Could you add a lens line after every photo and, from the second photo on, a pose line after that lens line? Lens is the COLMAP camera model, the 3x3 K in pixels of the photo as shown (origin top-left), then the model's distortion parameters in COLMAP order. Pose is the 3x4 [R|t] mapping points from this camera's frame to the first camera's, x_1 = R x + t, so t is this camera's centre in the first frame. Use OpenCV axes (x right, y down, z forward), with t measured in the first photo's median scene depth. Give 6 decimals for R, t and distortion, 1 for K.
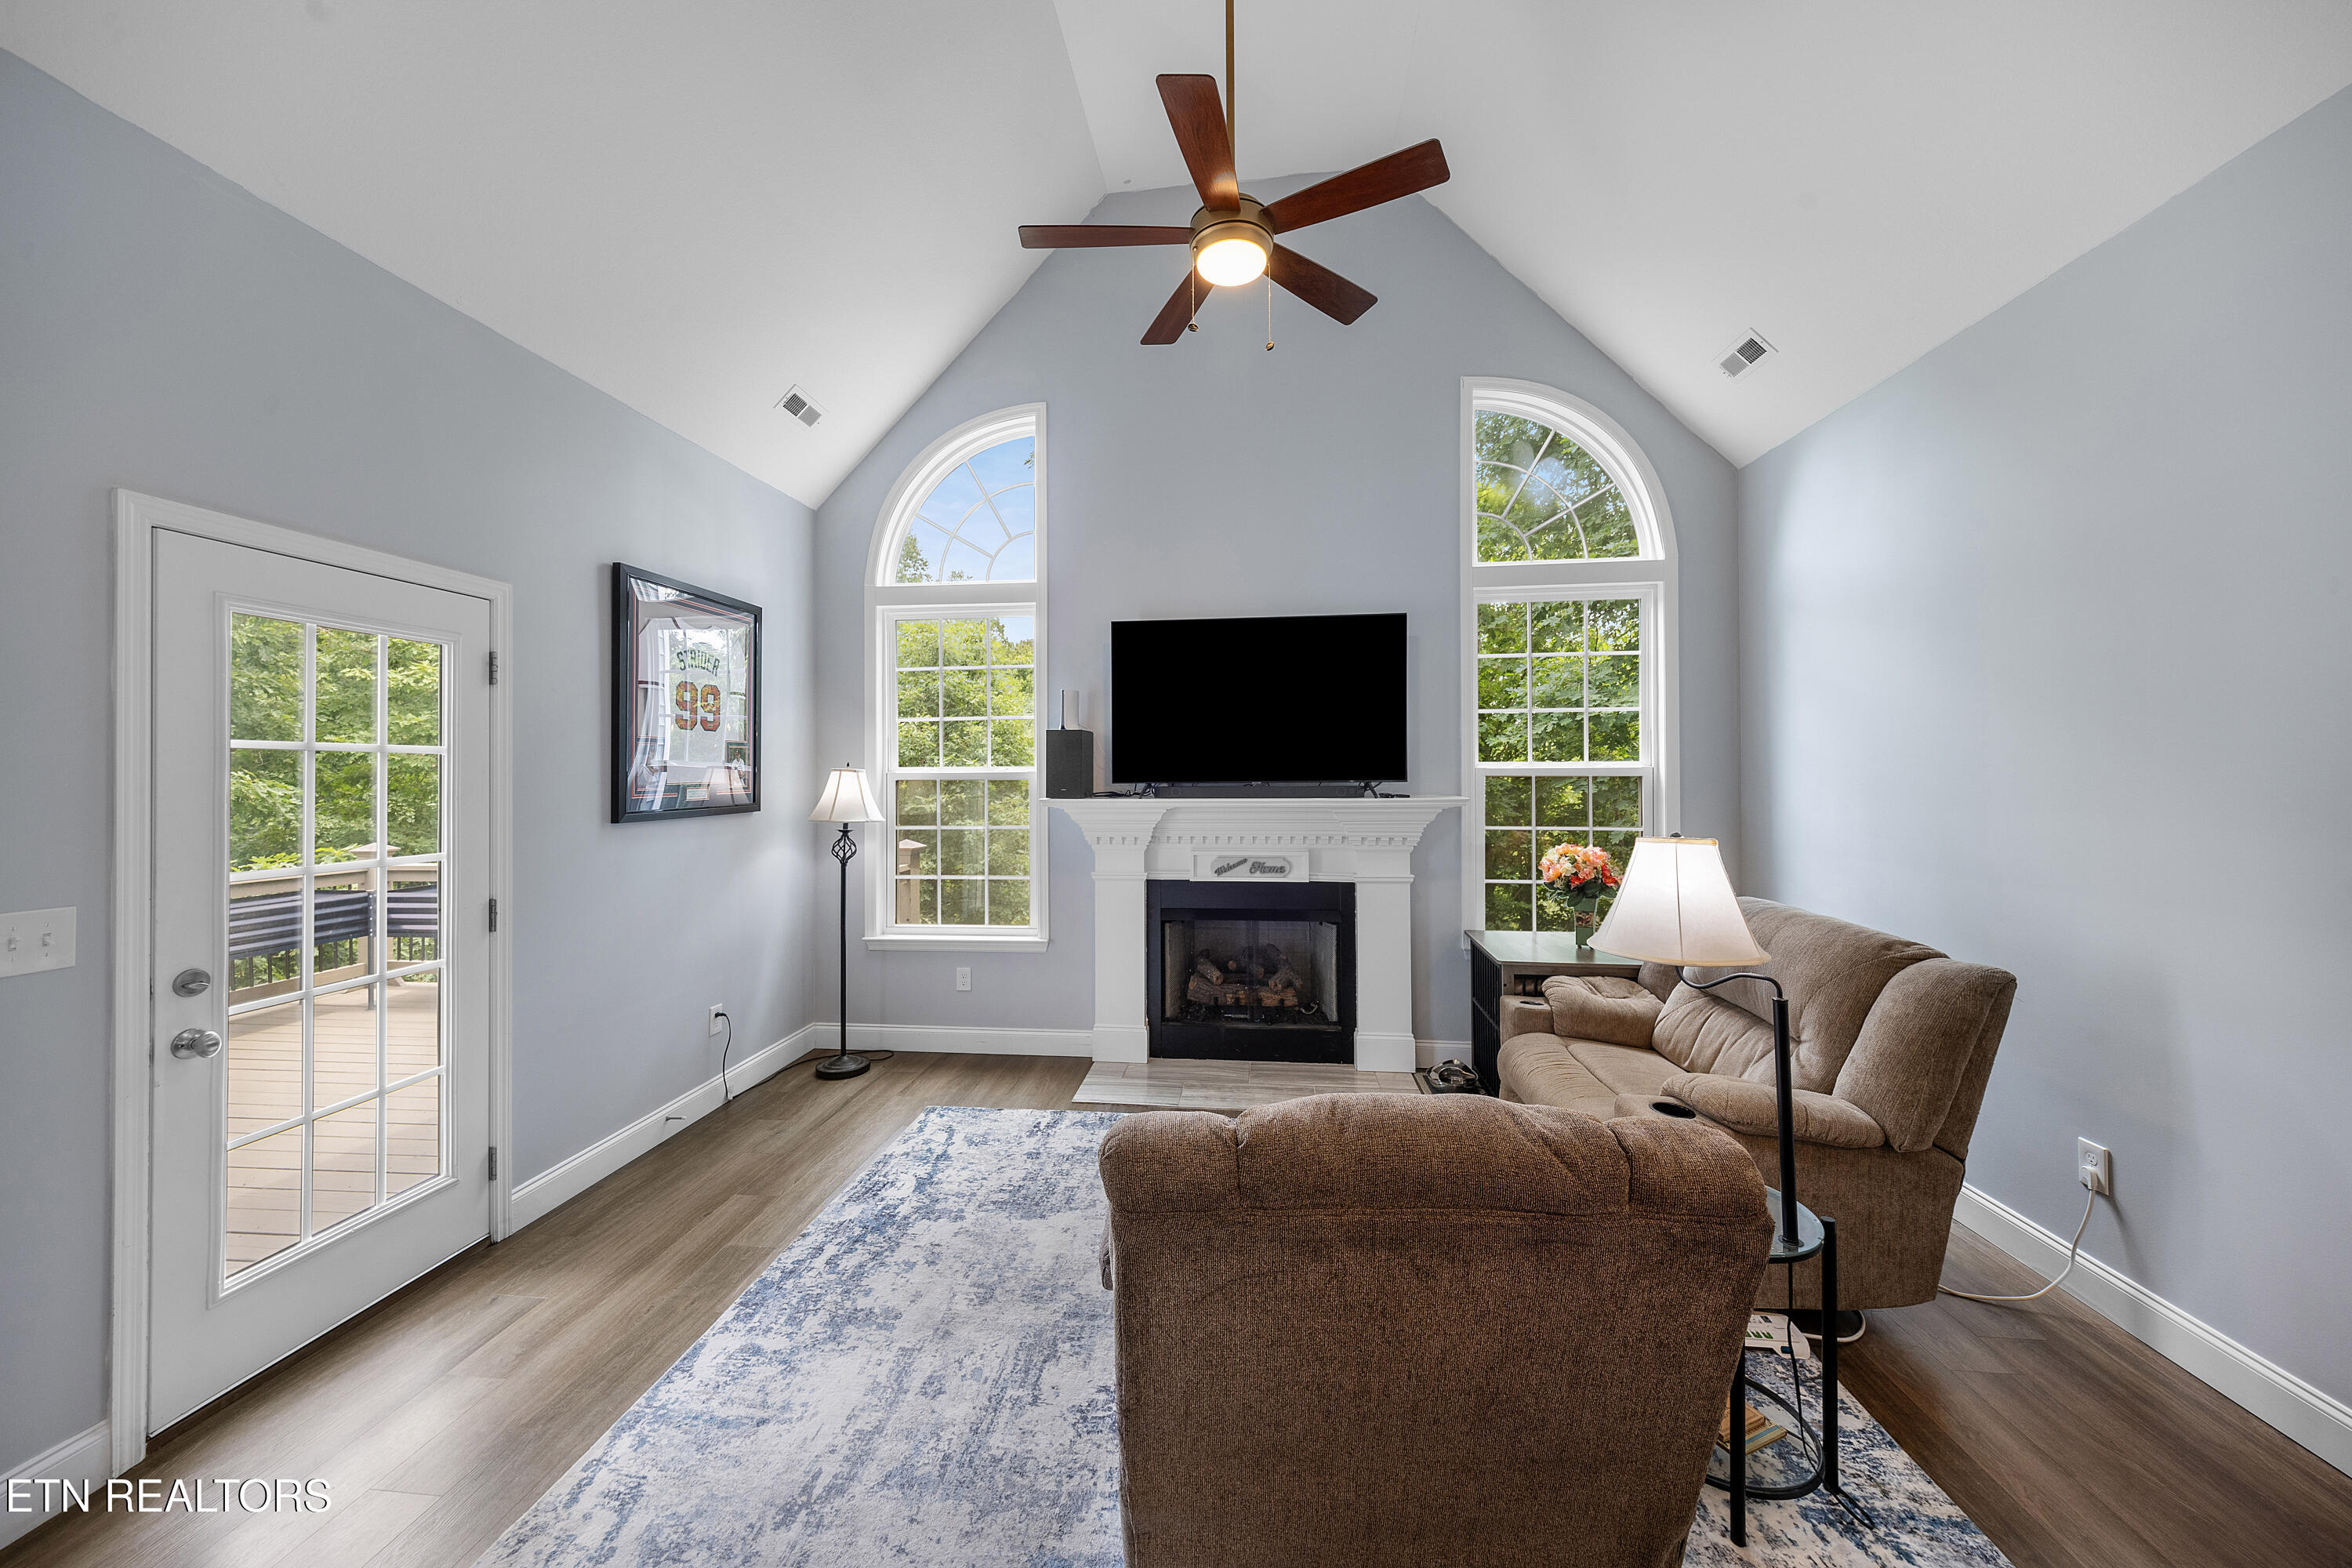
lens RADIAL K [[846.5, 0, 1180.1], [0, 846.5, 777.6], [0, 0, 1]] dist [0.010176, -0.000571]
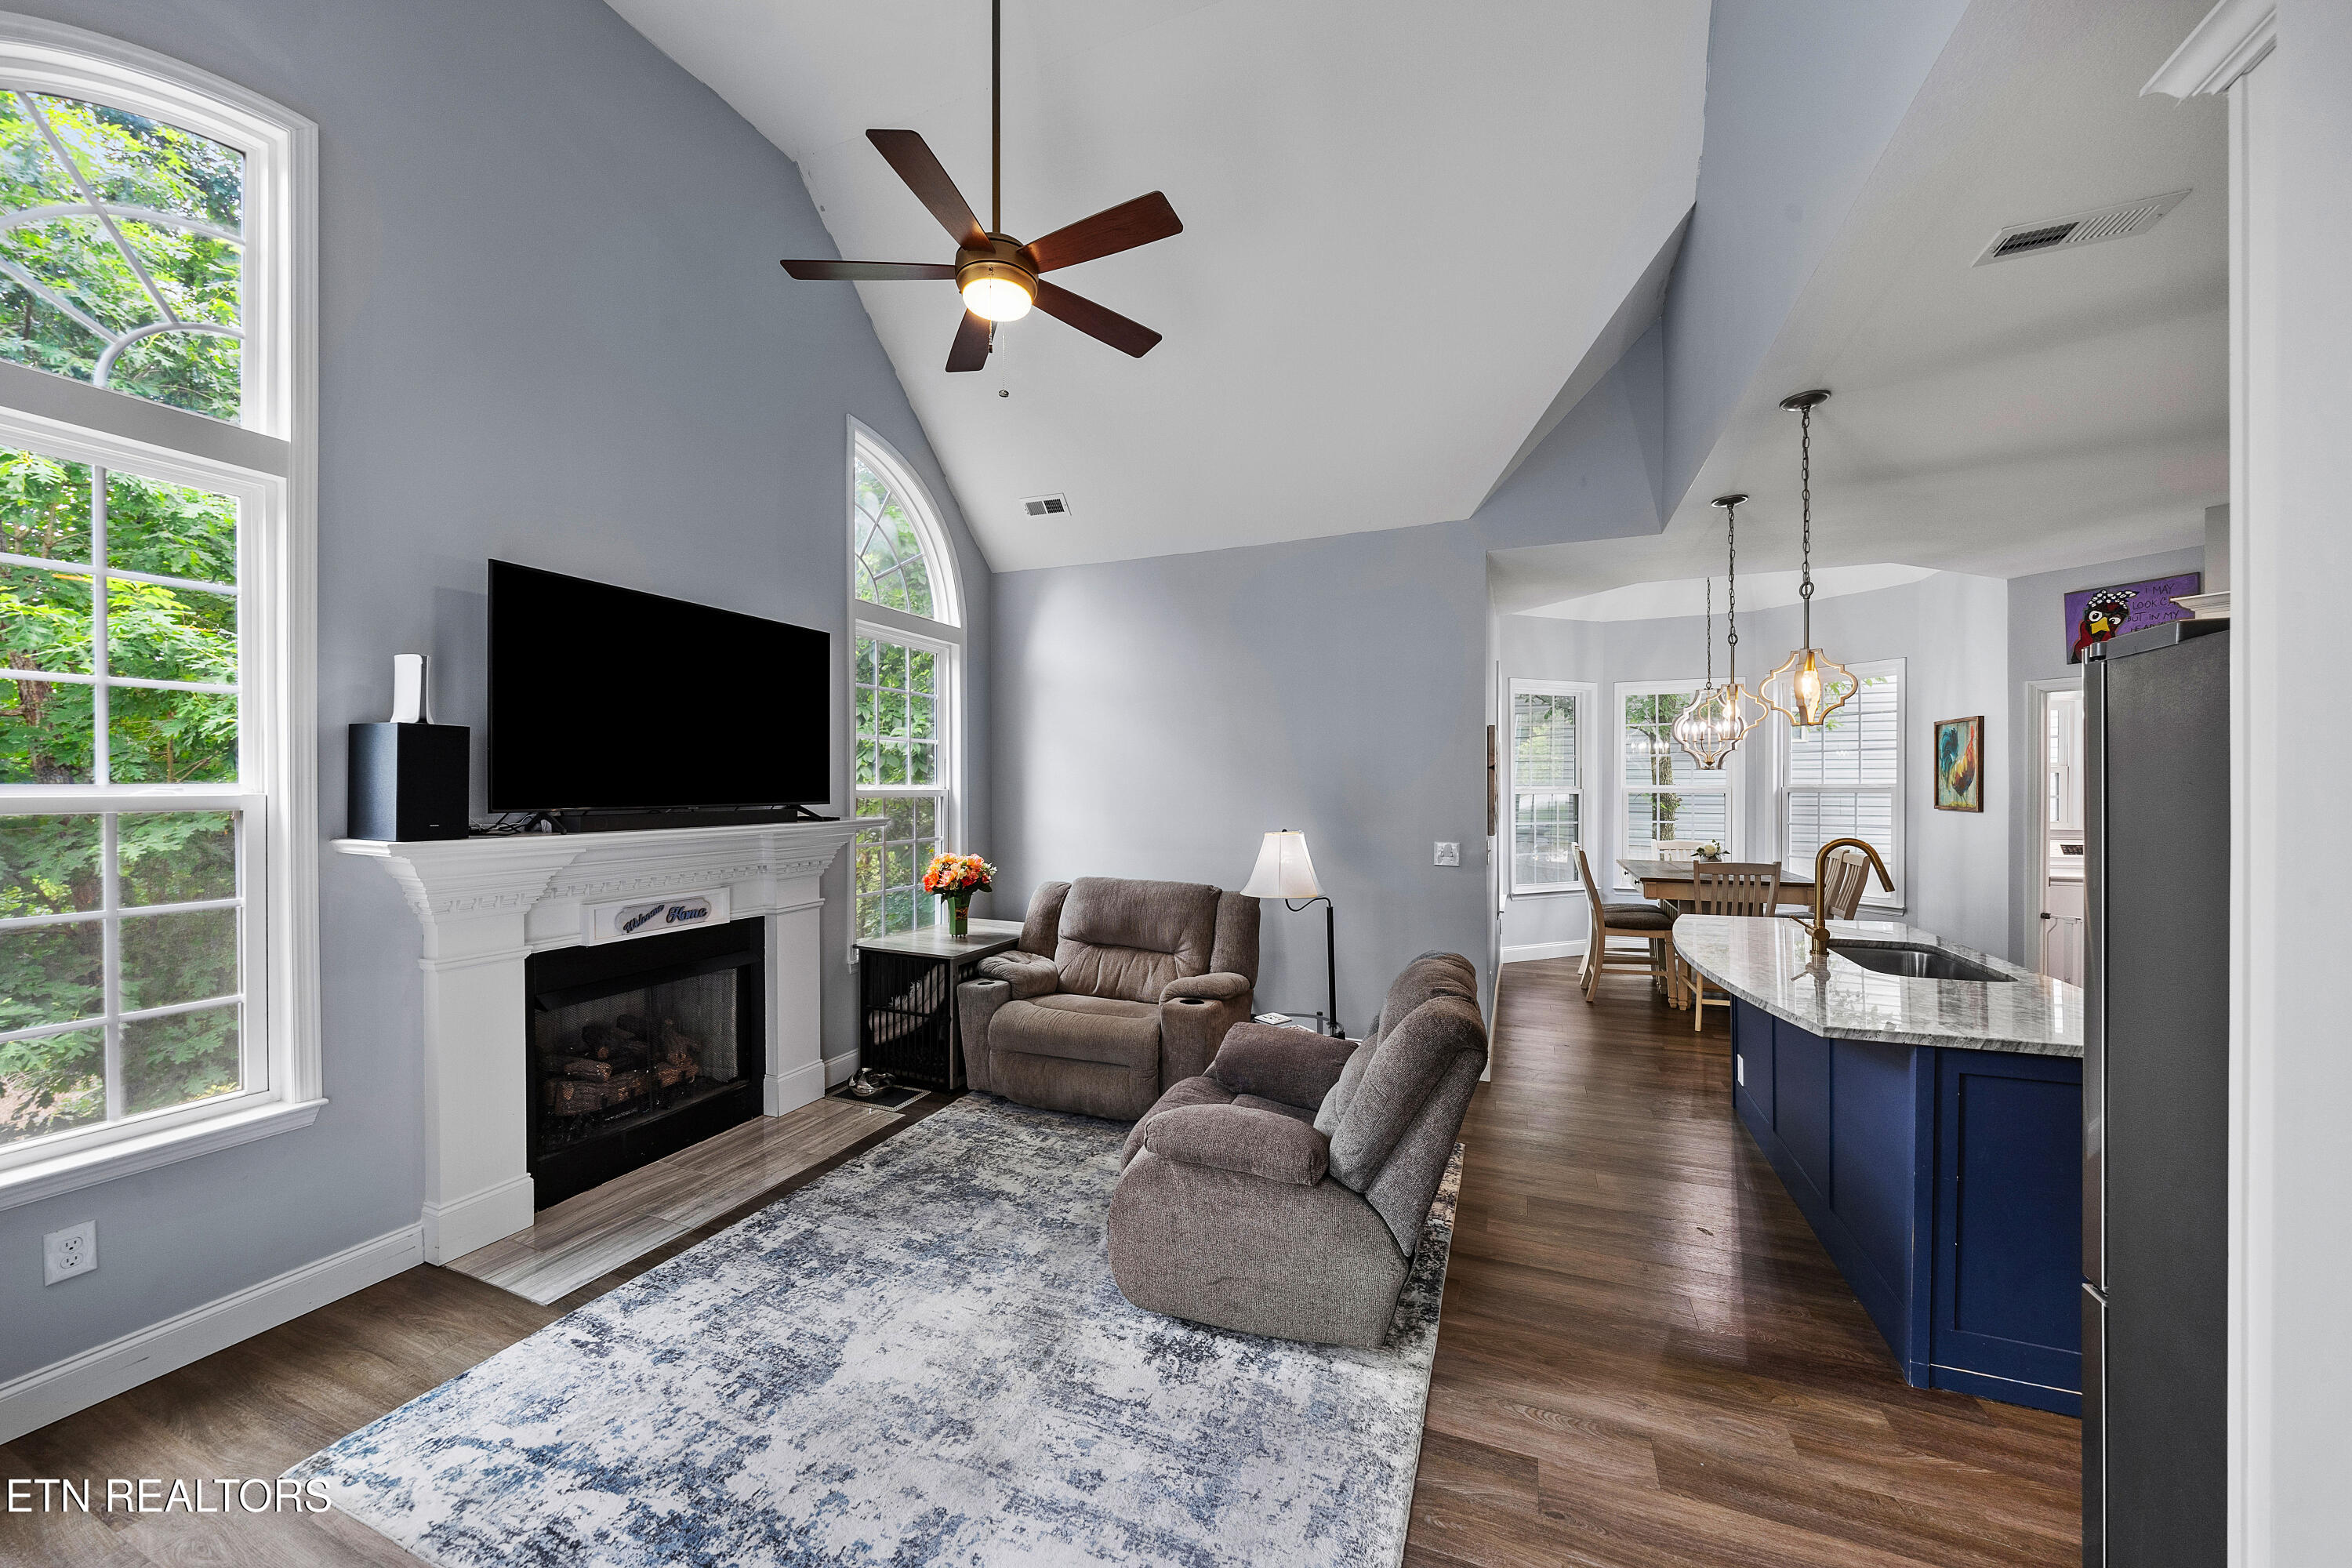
lens RADIAL K [[858.1, 0, 1156.4], [0, 858.1, 798.4], [0, 0, 1]] dist [-0.008578, -0.000125]
pose [[0.287550, -0.006193, 0.957745, -0.622168], [0.012424, 0.999919, 0.002736, 0.000297], [-0.957685, 0.011112, 0.287604, 0.369327]]
